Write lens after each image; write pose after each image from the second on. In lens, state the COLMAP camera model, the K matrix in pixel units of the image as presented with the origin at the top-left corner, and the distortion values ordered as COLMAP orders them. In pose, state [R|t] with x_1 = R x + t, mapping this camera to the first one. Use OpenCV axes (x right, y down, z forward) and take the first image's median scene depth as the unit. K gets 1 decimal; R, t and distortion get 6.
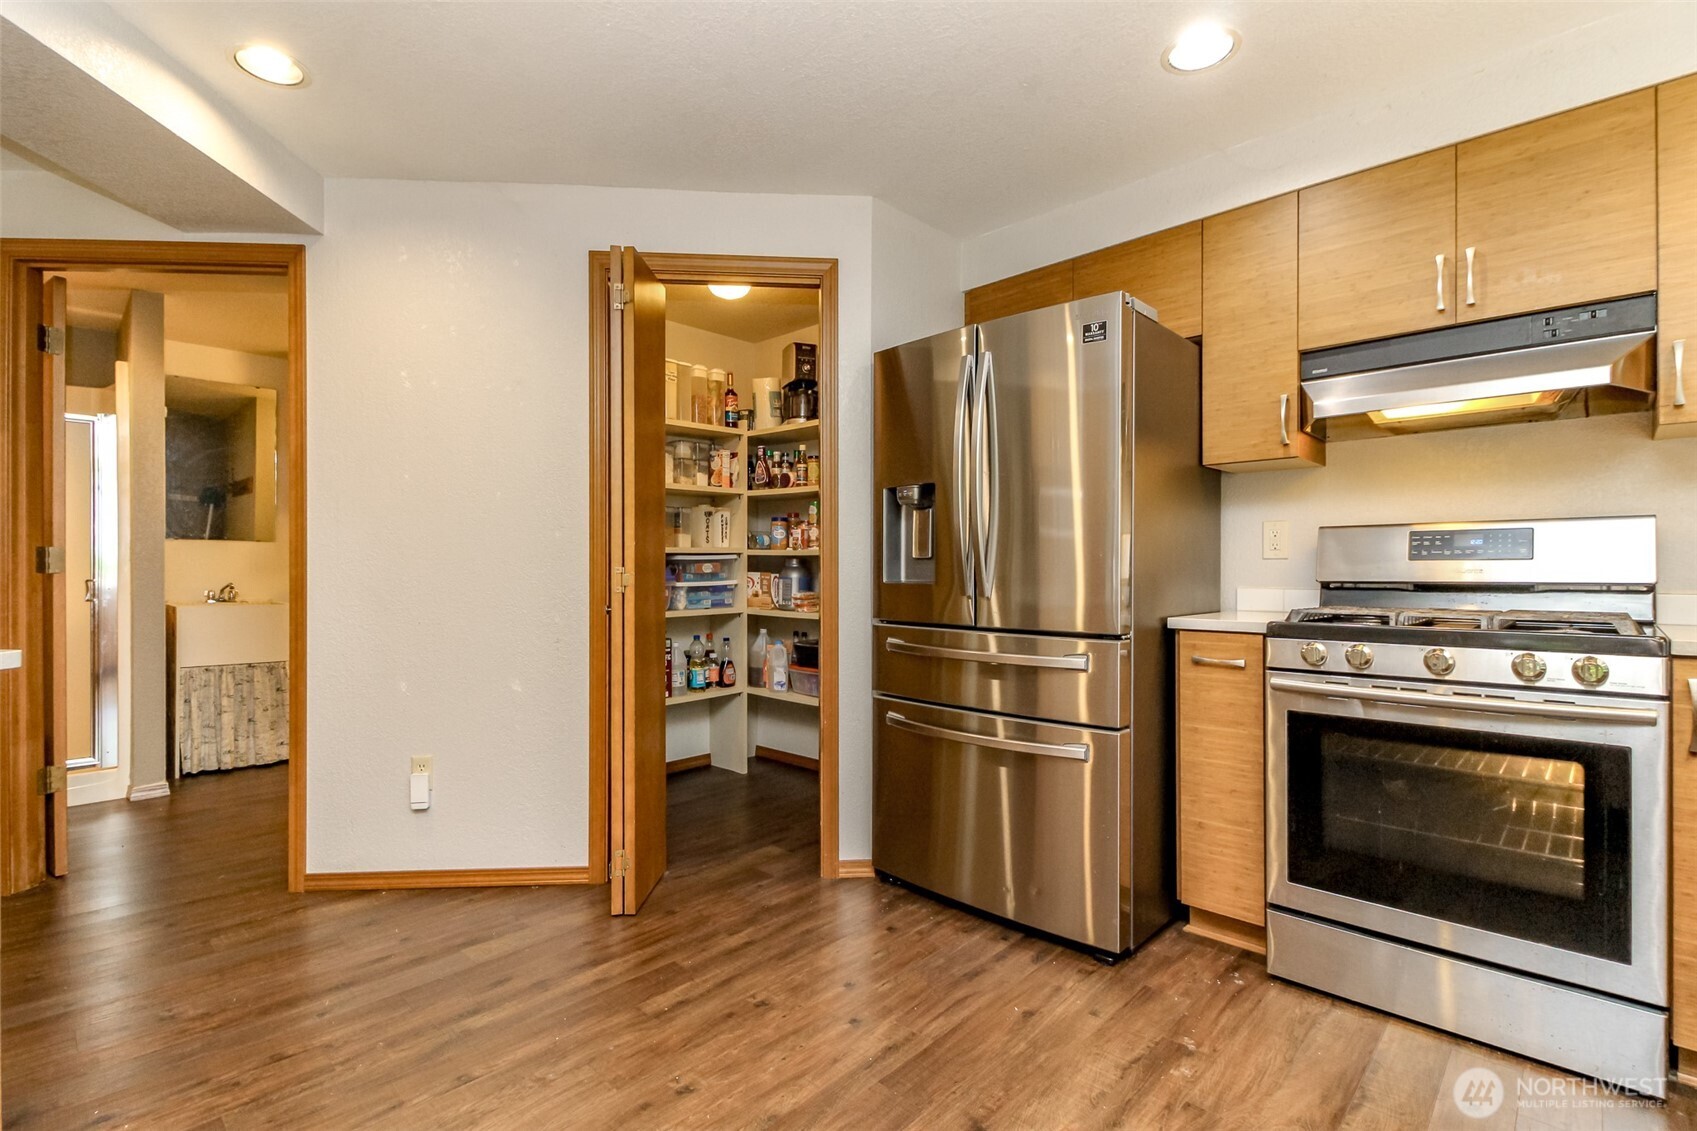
lens RADIAL K [[783.2, 0, 834.9], [0, 783.2, 568.2], [0, 0, 1]] dist [0.000981, 0.000270]
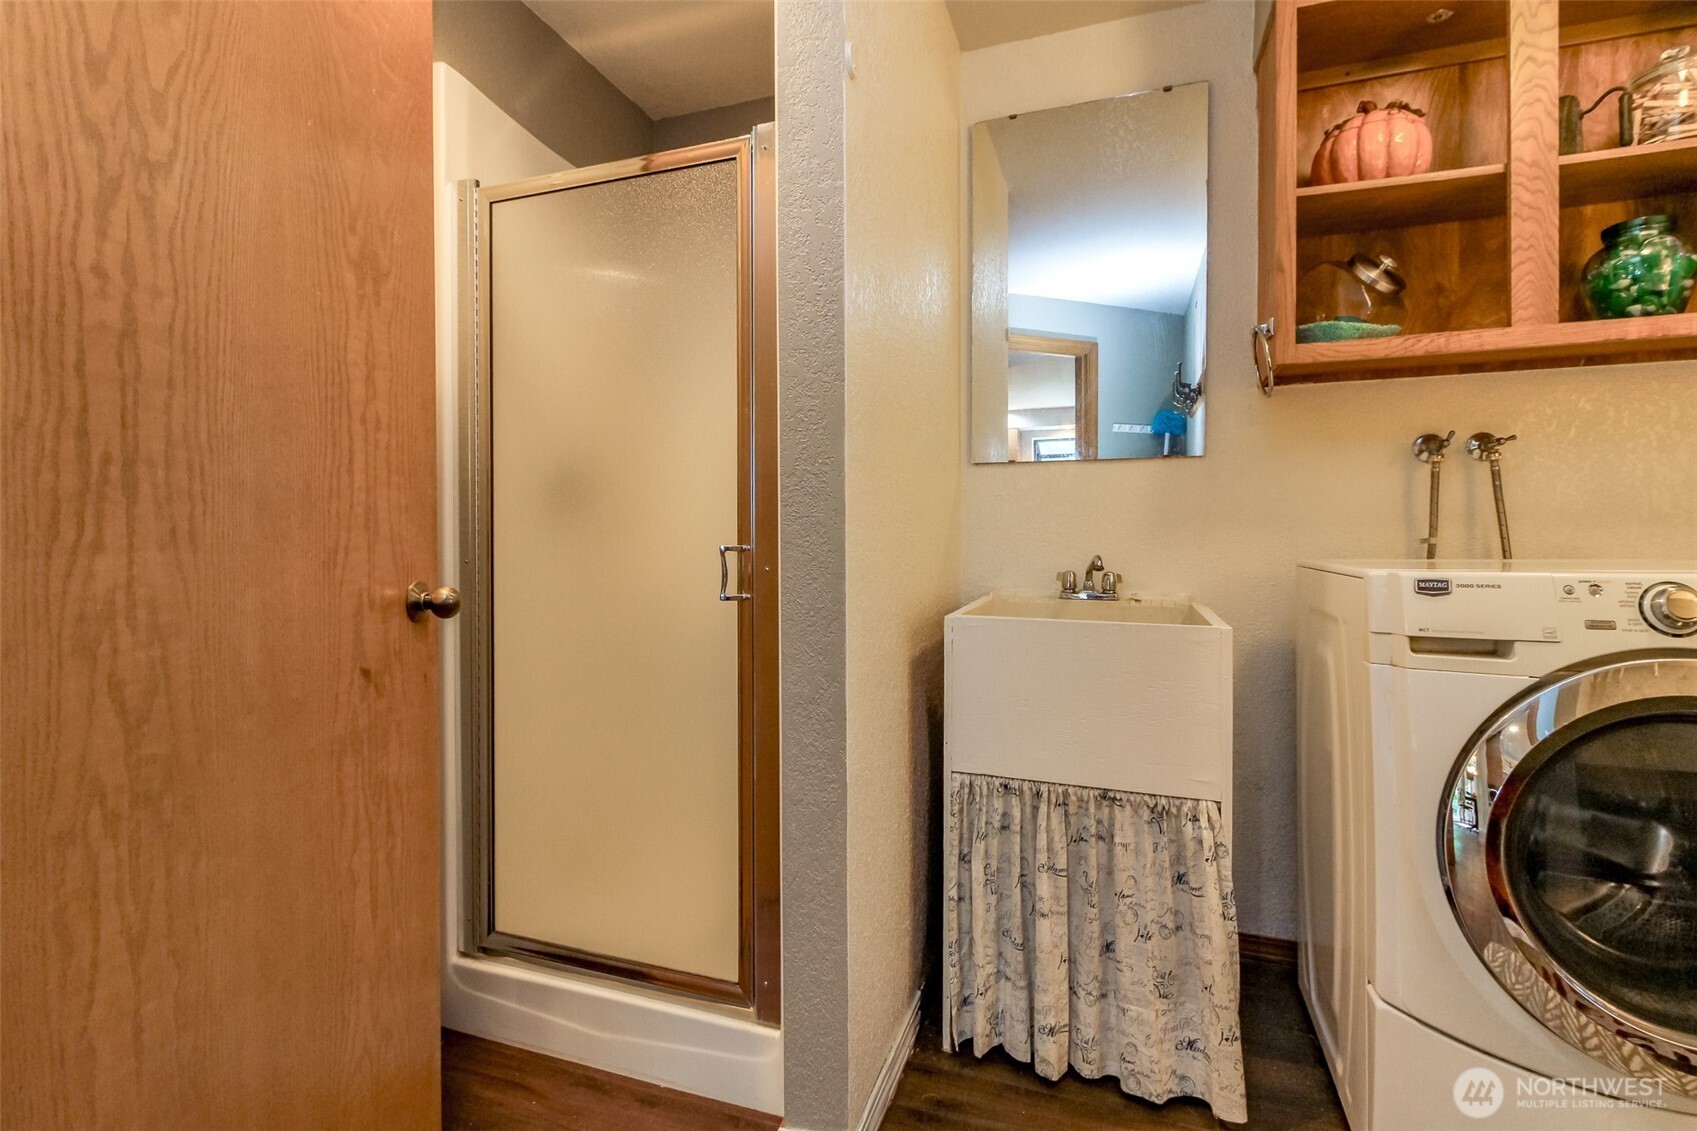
lens RADIAL K [[783.2, 0, 838.0], [0, 783.2, 551.5], [0, 0, 1]] dist [0.000981, 0.000270]
pose [[0.405717, 0.008297, -0.913961, -0.481105], [0.003600, 0.999937, 0.010676, 0.013215], [0.913992, -0.007621, 0.405661, 0.755826]]
